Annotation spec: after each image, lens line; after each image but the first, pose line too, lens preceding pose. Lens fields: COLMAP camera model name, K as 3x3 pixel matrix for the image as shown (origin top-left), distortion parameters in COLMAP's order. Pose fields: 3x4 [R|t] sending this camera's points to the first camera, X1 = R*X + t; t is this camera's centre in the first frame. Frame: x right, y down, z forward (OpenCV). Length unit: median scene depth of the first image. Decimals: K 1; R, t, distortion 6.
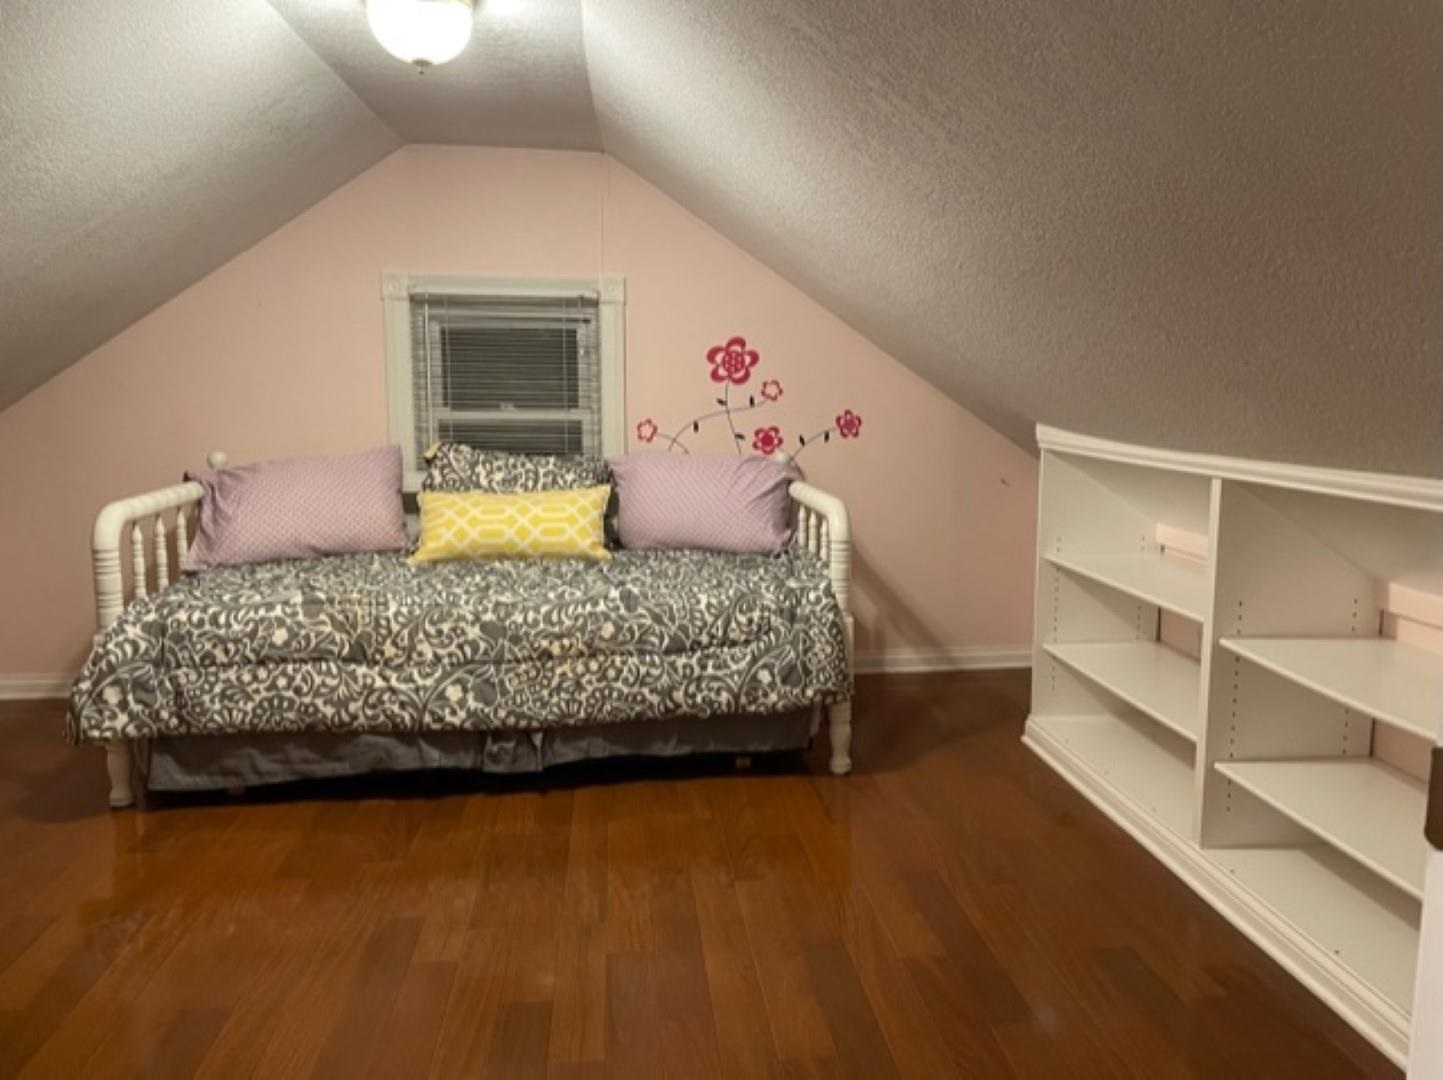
lens RADIAL K [[1089.5, 0, 745.9], [0, 1089.5, 515.6], [0, 0, 1]] dist [0.085077, -0.110066]
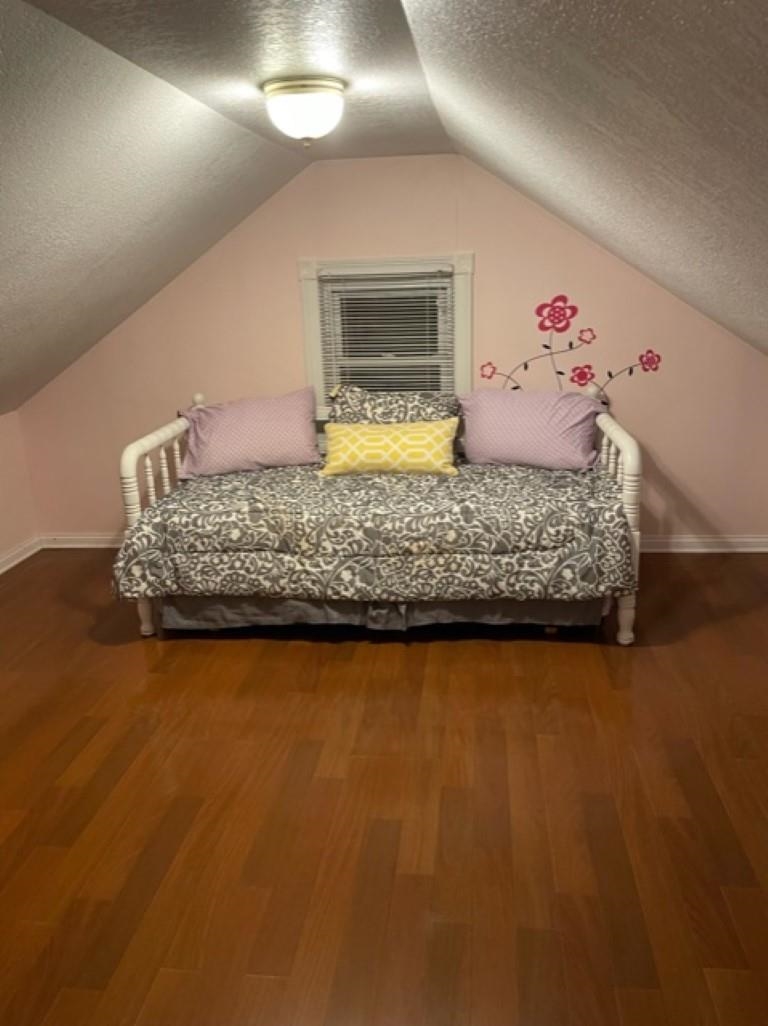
lens RADIAL K [[774.7, 0, 379.3], [0, 774.7, 506.3], [0, 0, 1]] dist [0.085077, -0.110066]
pose [[0.968634, 0.032542, -0.246352, 0.026820], [0.009382, 0.985891, 0.167123, -0.099521], [0.248315, -0.164192, 0.954662, 0.041074]]
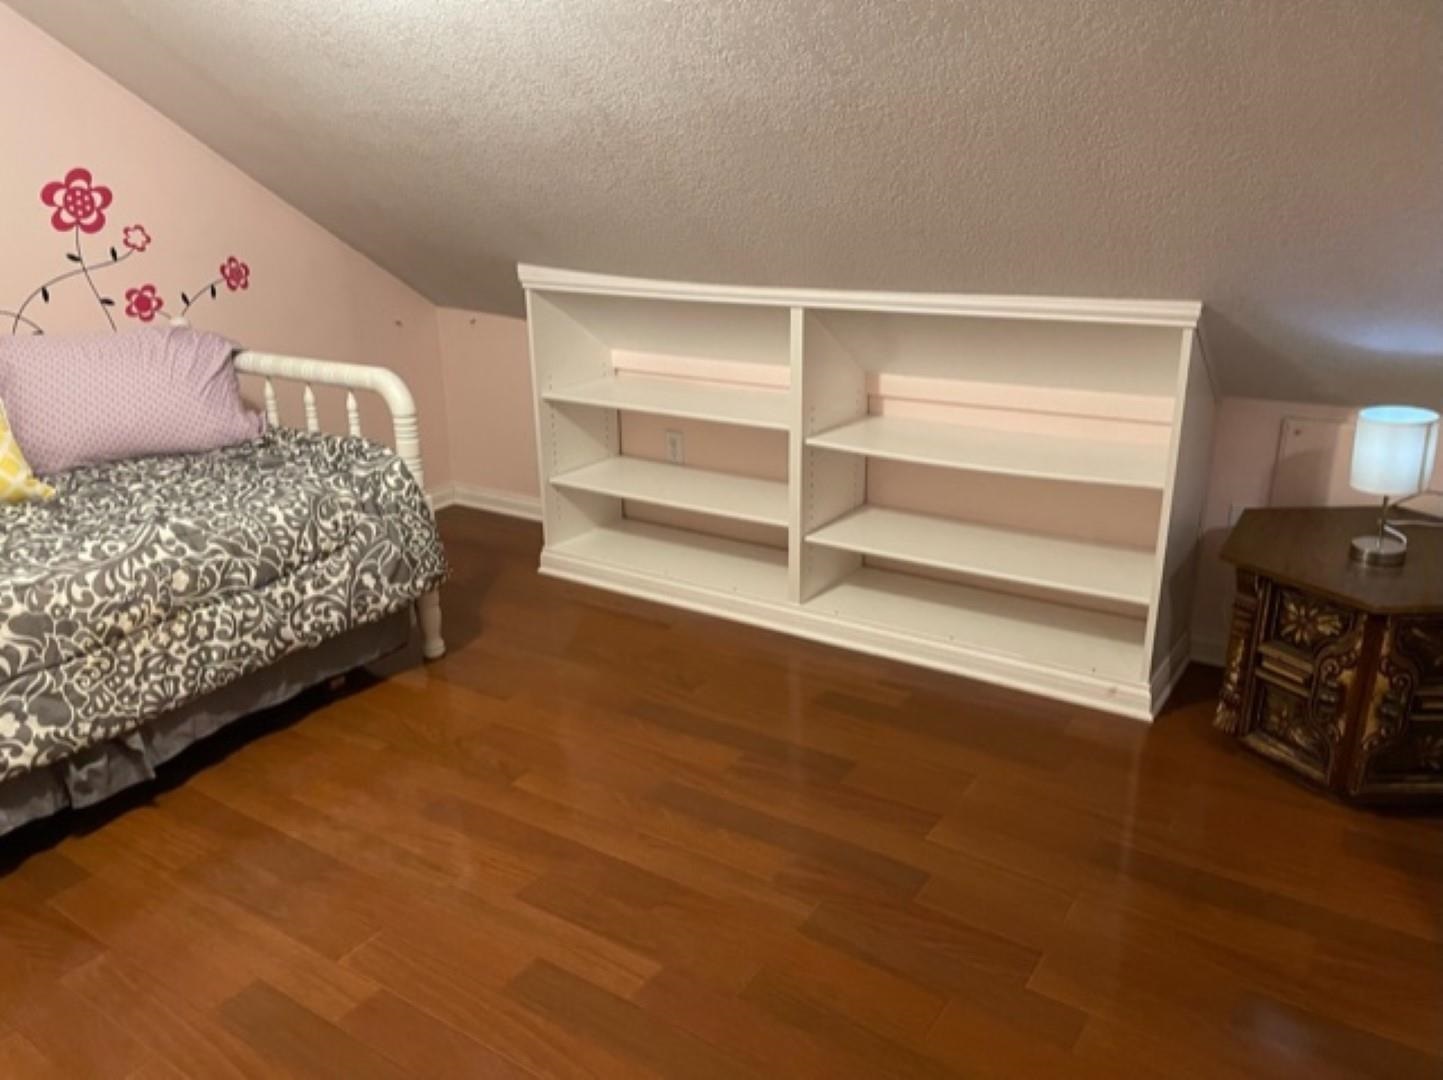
lens RADIAL K [[1089.5, 0, 723.5], [0, 1089.5, 537.0], [0, 0, 1]] dist [0.085077, -0.110066]
pose [[0.658146, -0.253968, 0.708762, -0.426391], [0.111914, 0.963931, 0.241480, -0.071896], [-0.744526, -0.079609, 0.662830, 0.200278]]
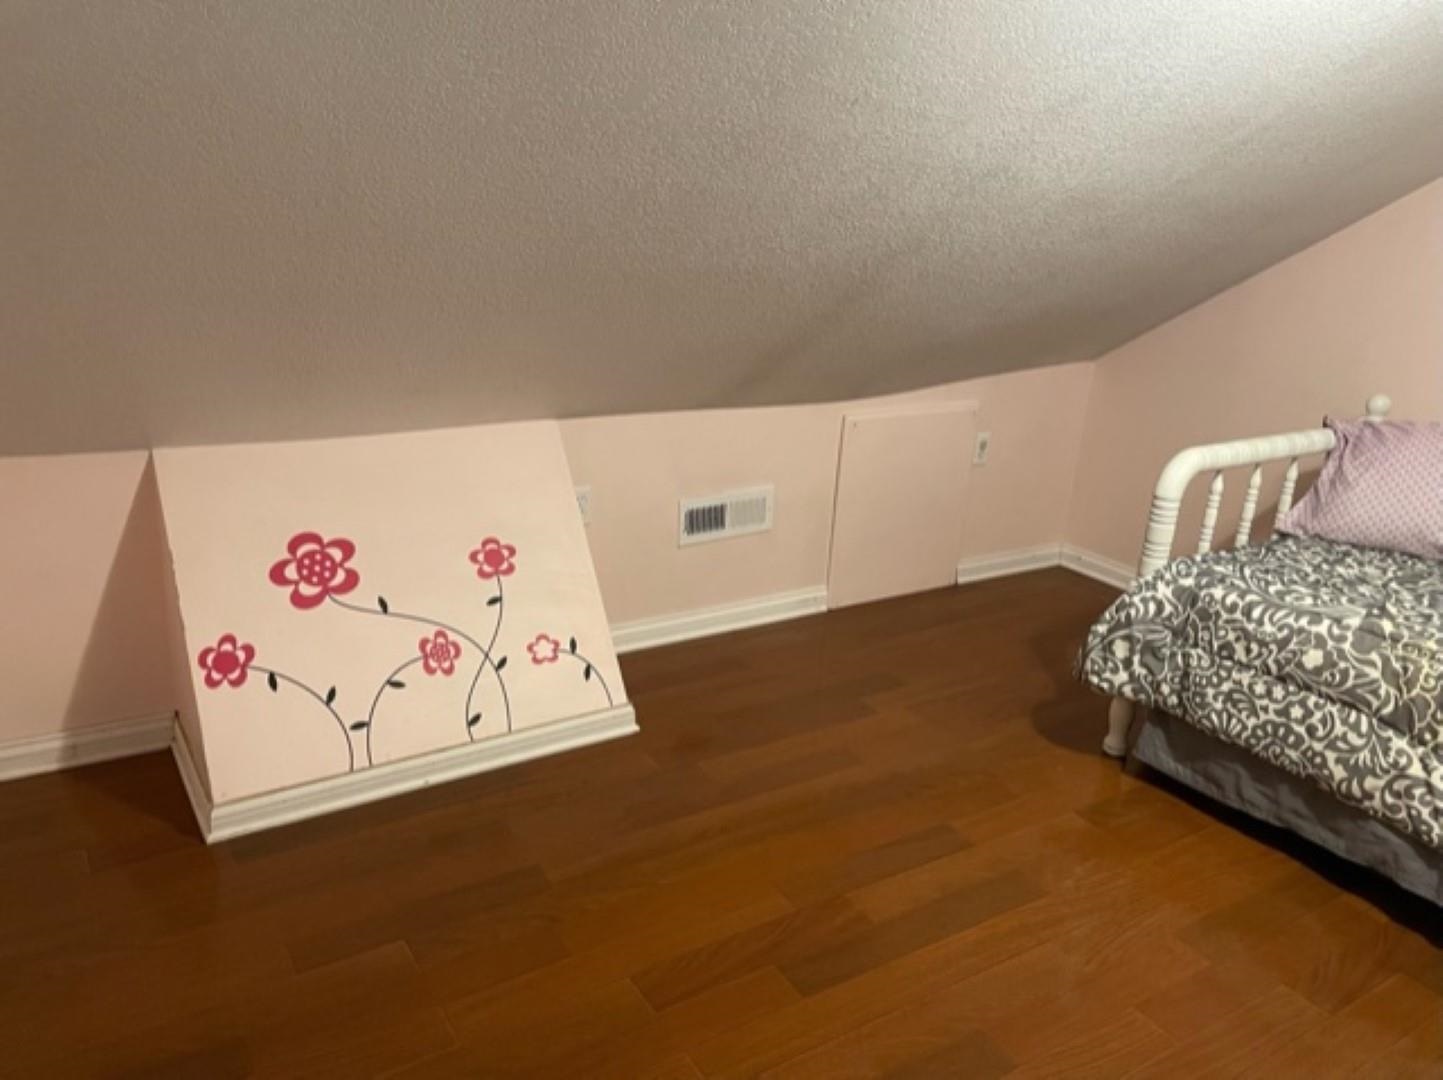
lens RADIAL K [[1089.5, 0, 726.4], [0, 1089.5, 527.9], [0, 0, 1]] dist [0.085077, -0.110066]
pose [[0.437998, 0.305541, -0.845460, 0.039941], [-0.180054, 0.951229, 0.250487, -0.101257], [0.880760, 0.042516, 0.471651, 0.231678]]
